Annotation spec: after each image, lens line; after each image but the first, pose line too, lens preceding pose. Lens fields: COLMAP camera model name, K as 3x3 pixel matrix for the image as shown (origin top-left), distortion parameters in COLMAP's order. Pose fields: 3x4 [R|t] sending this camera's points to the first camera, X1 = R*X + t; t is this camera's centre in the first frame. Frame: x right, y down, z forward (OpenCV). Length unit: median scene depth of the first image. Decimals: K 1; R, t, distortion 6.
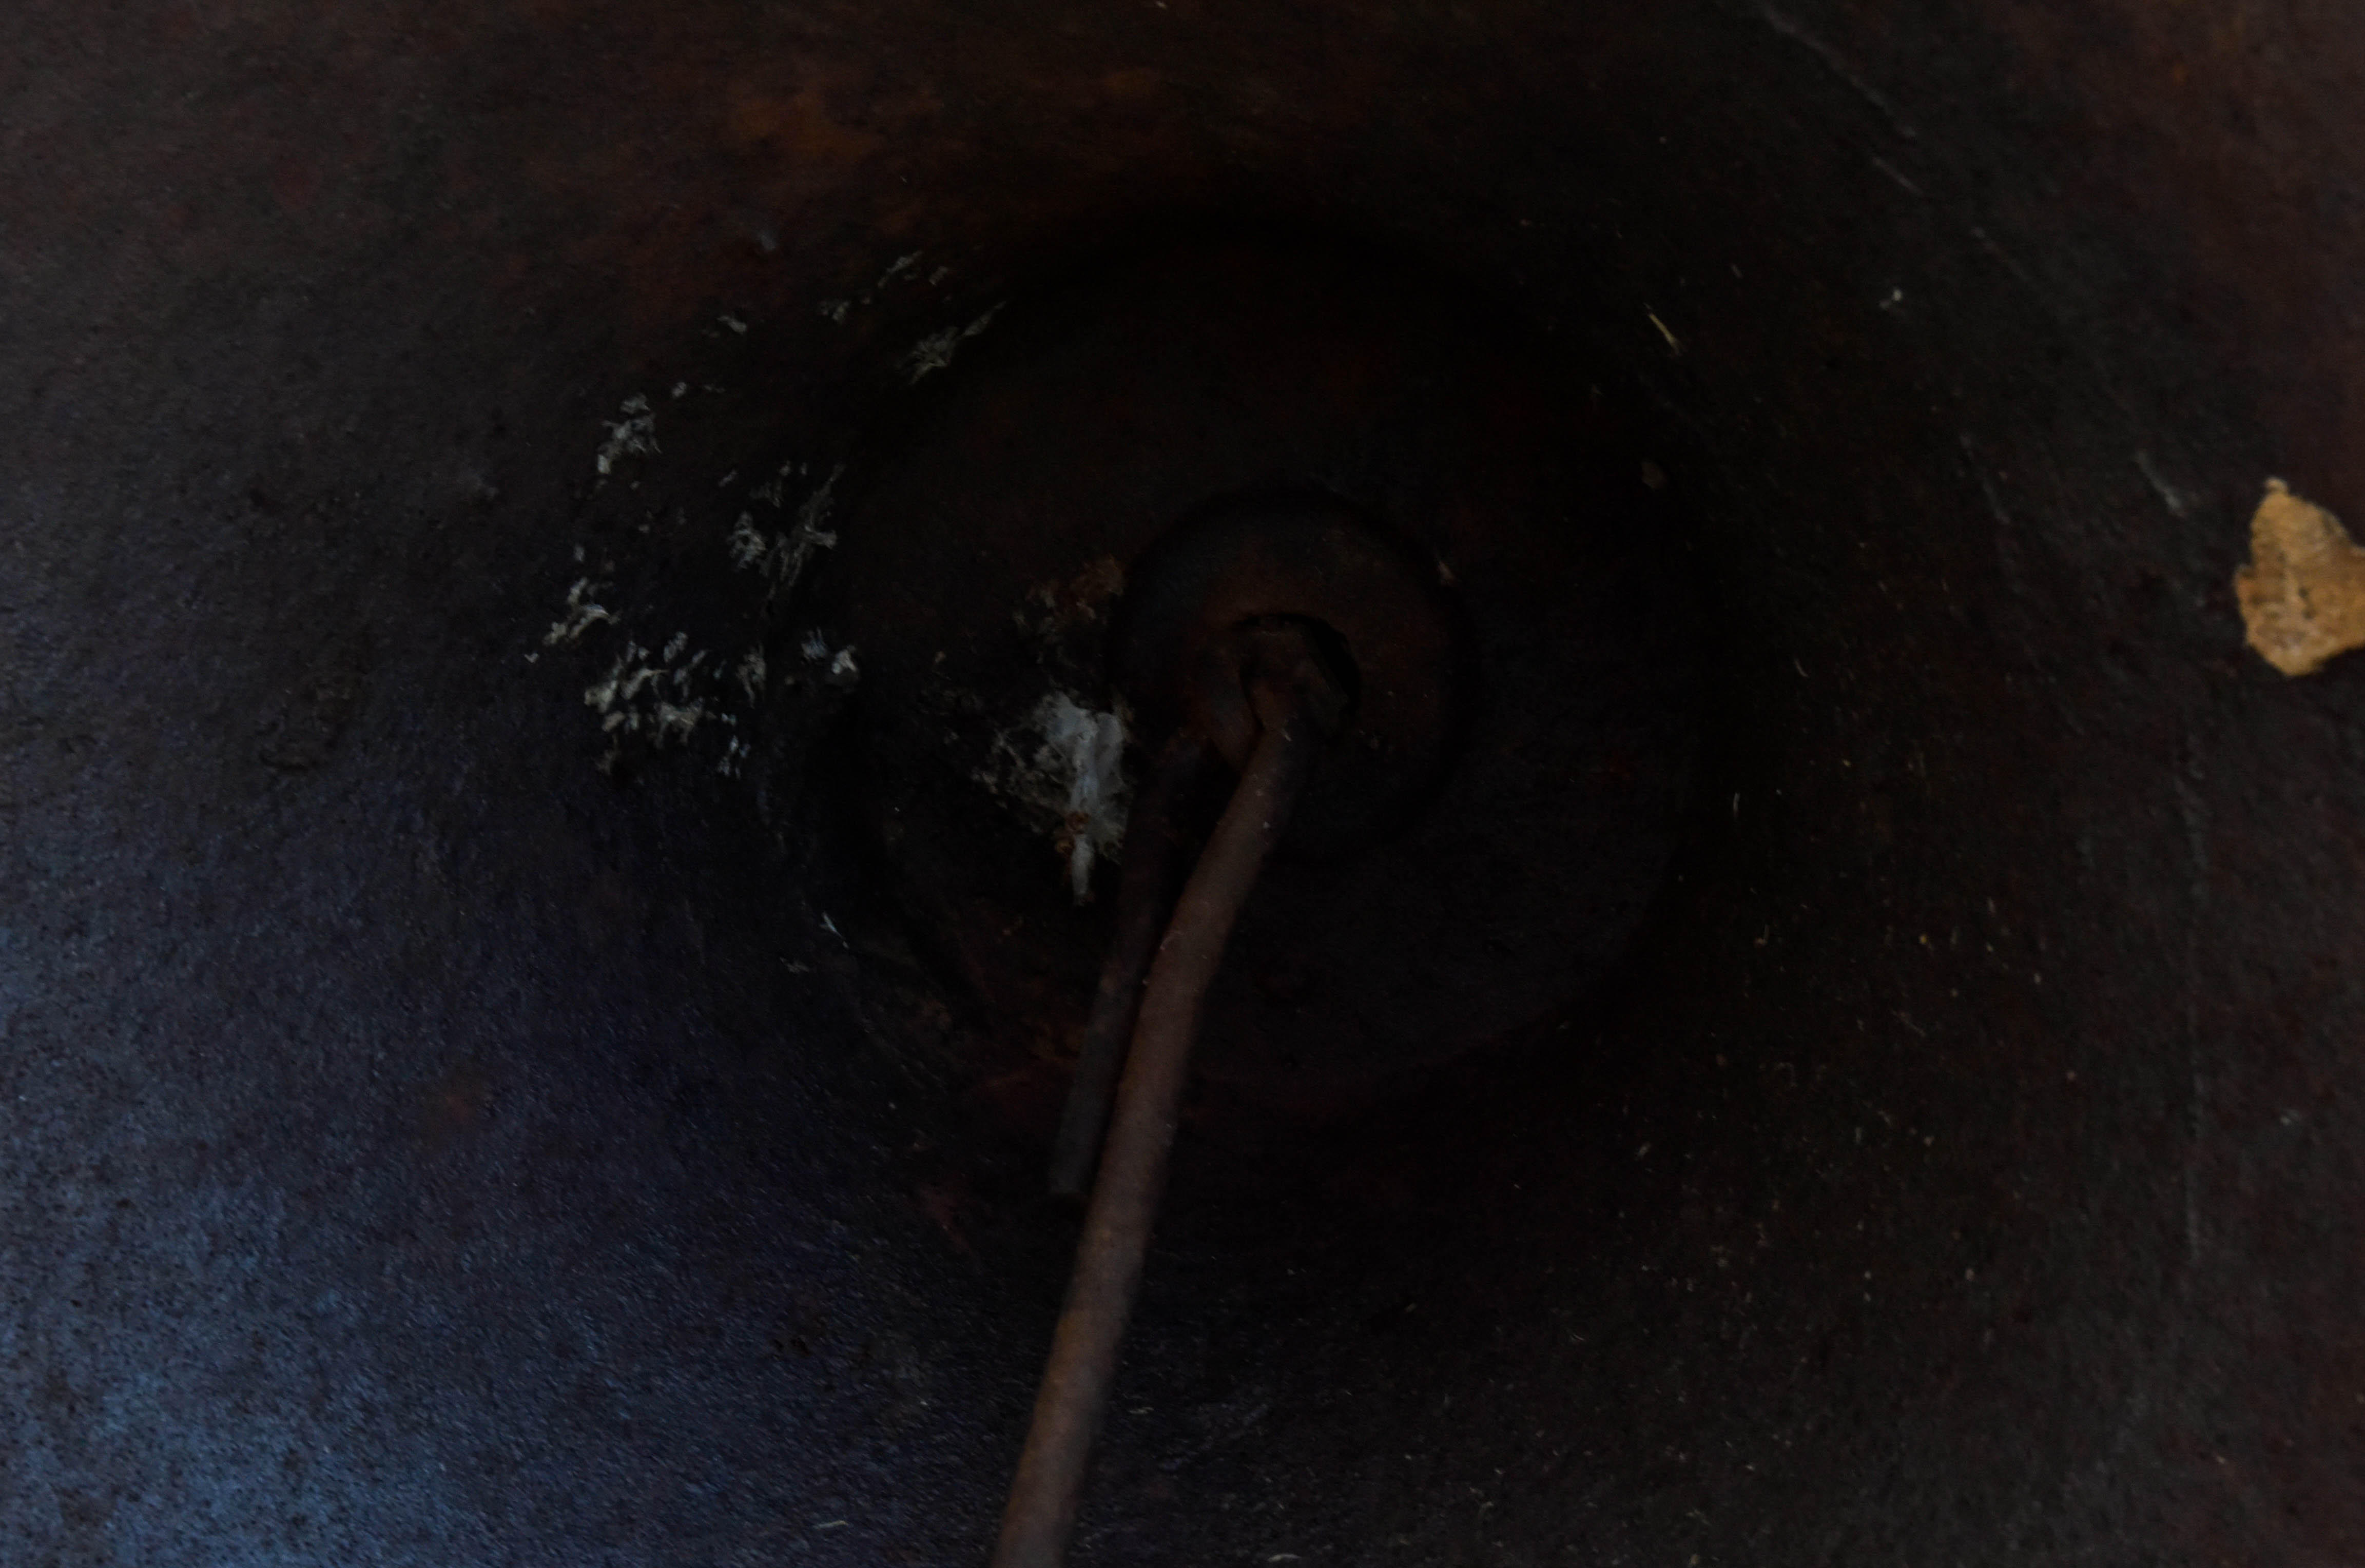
lens RADIAL K [[4156.5, 0, 1198.1], [0, 4156.5, 798.2], [0, 0, 1]] dist [-0.042840, 0.098420]
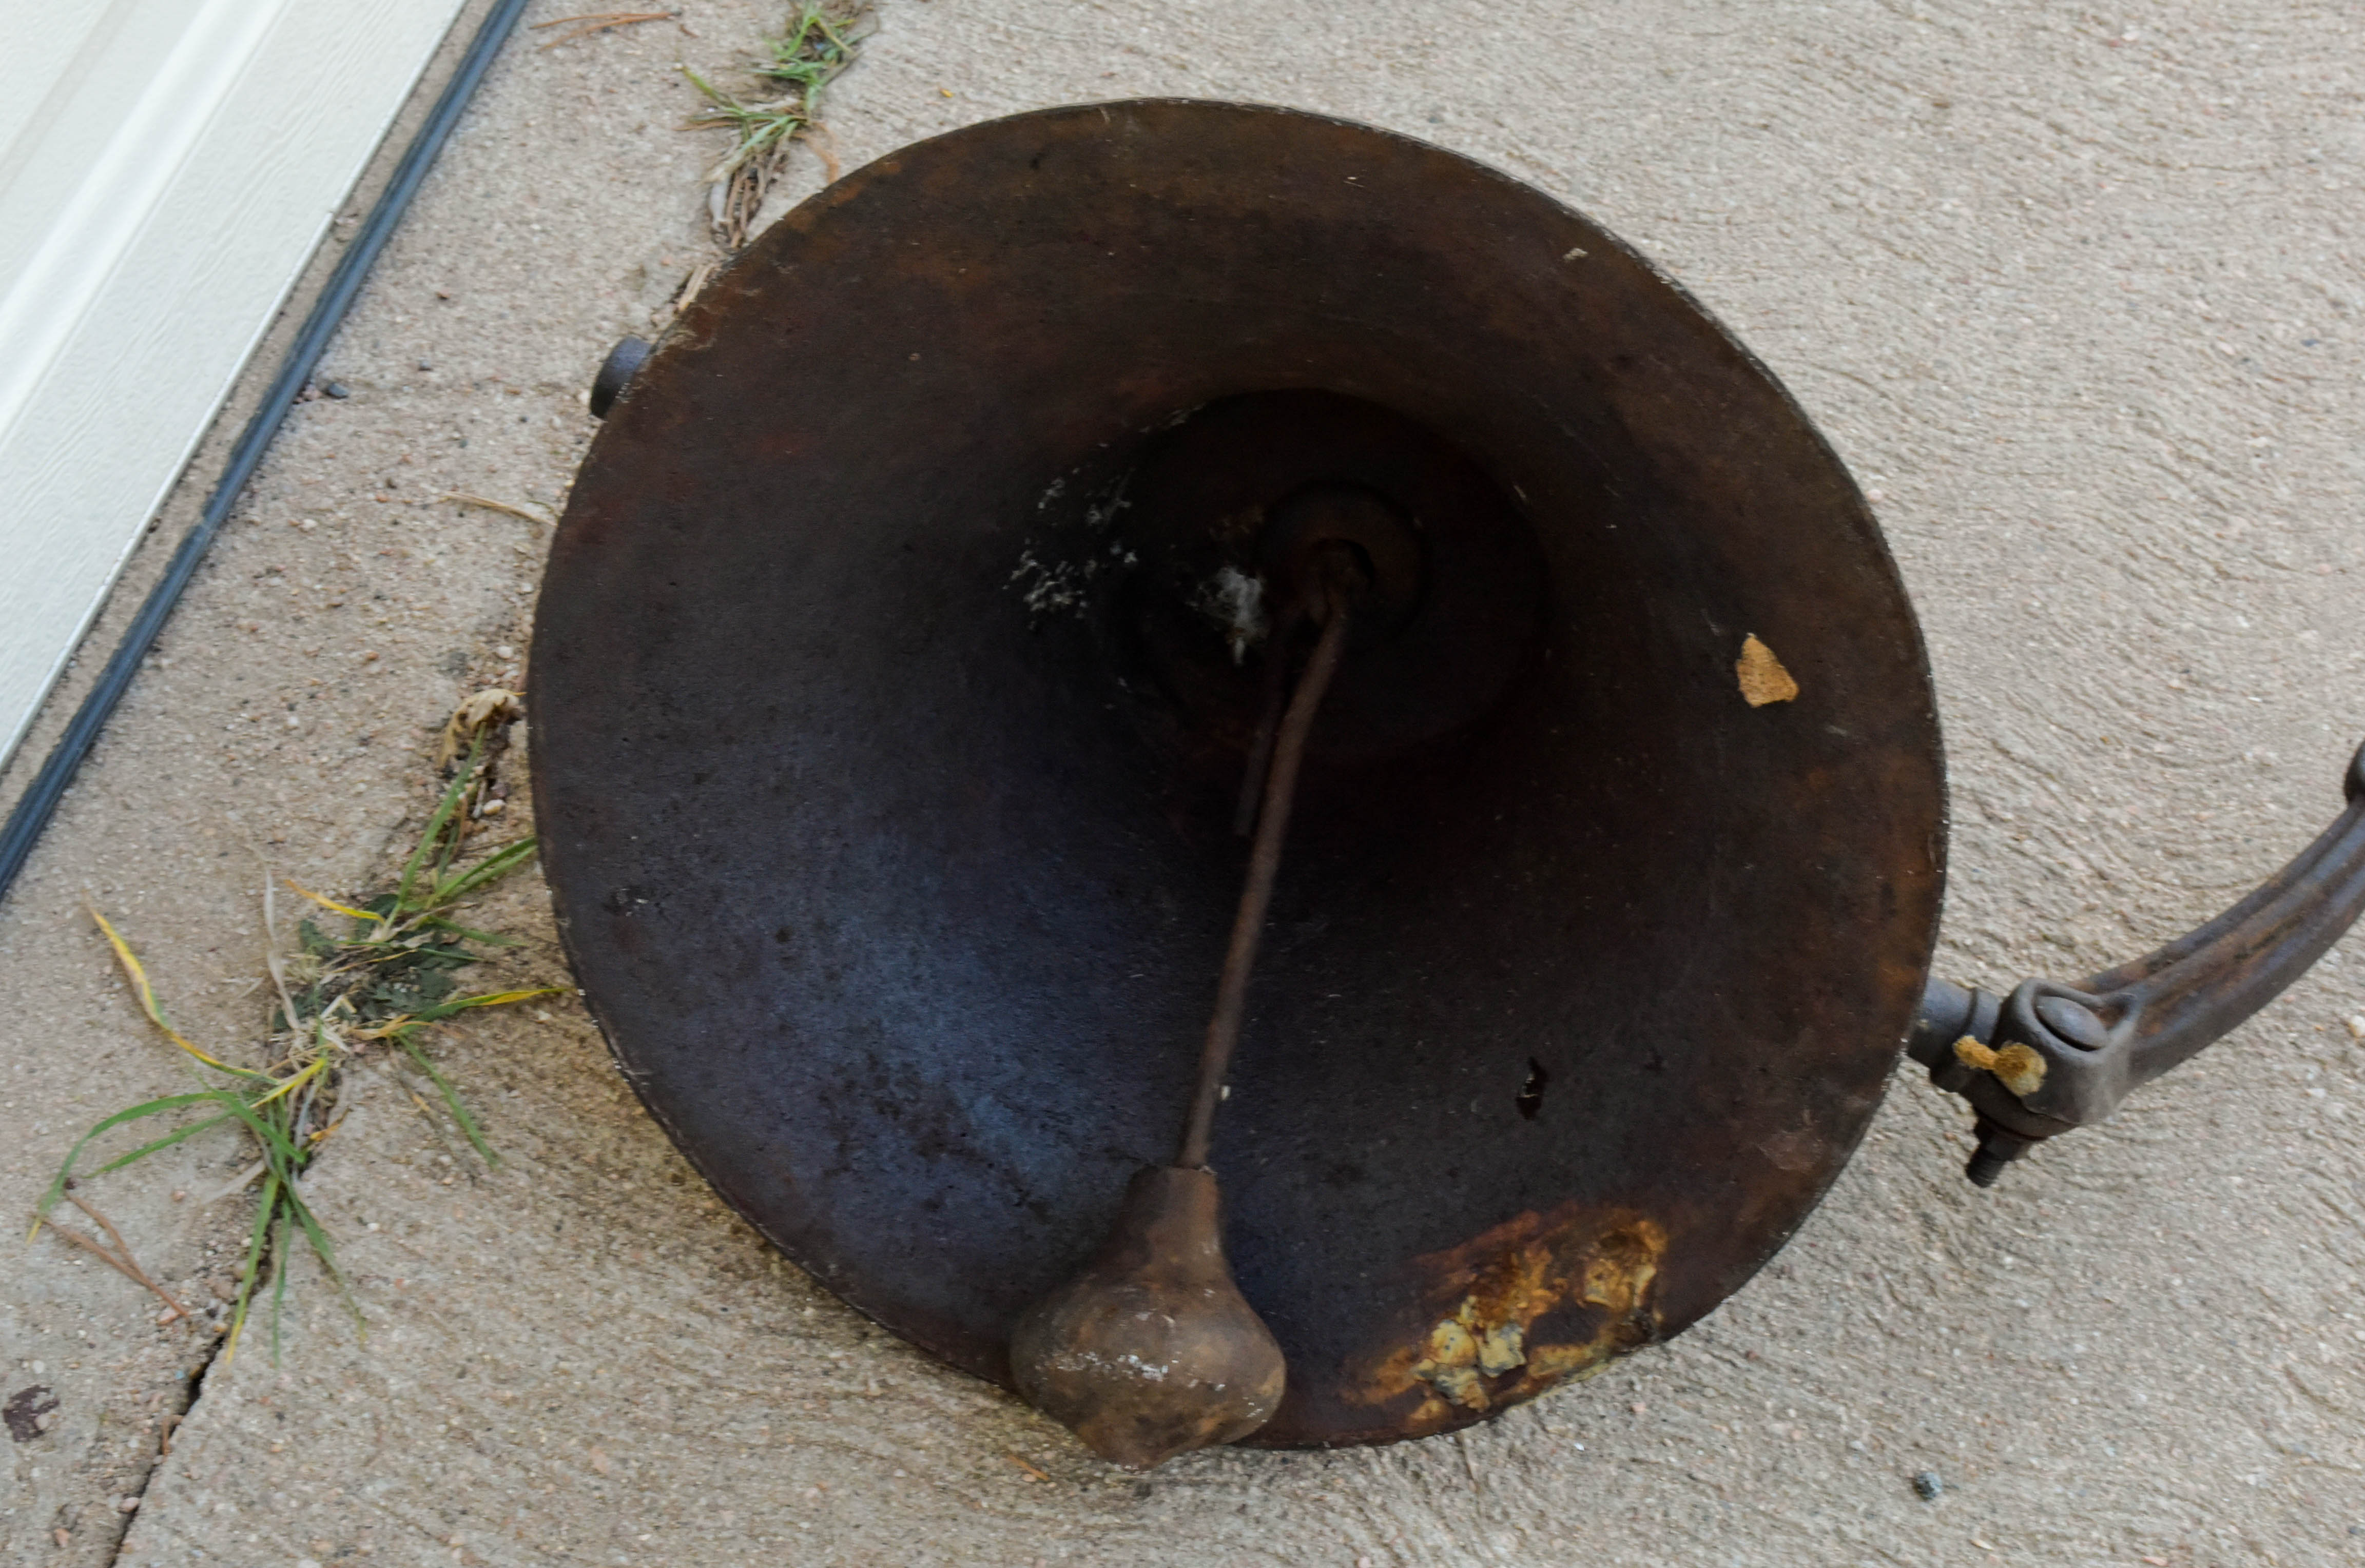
lens RADIAL K [[3523.6, 0, 1170.0], [0, 3523.6, 790.5], [0, 0, 1]] dist [-0.021978, 0.015528]
pose [[0.999714, 0.022802, 0.007194, -0.085156], [-0.023776, 0.979804, 0.198542, -0.306802], [-0.002522, -0.198656, 0.980066, -0.870982]]
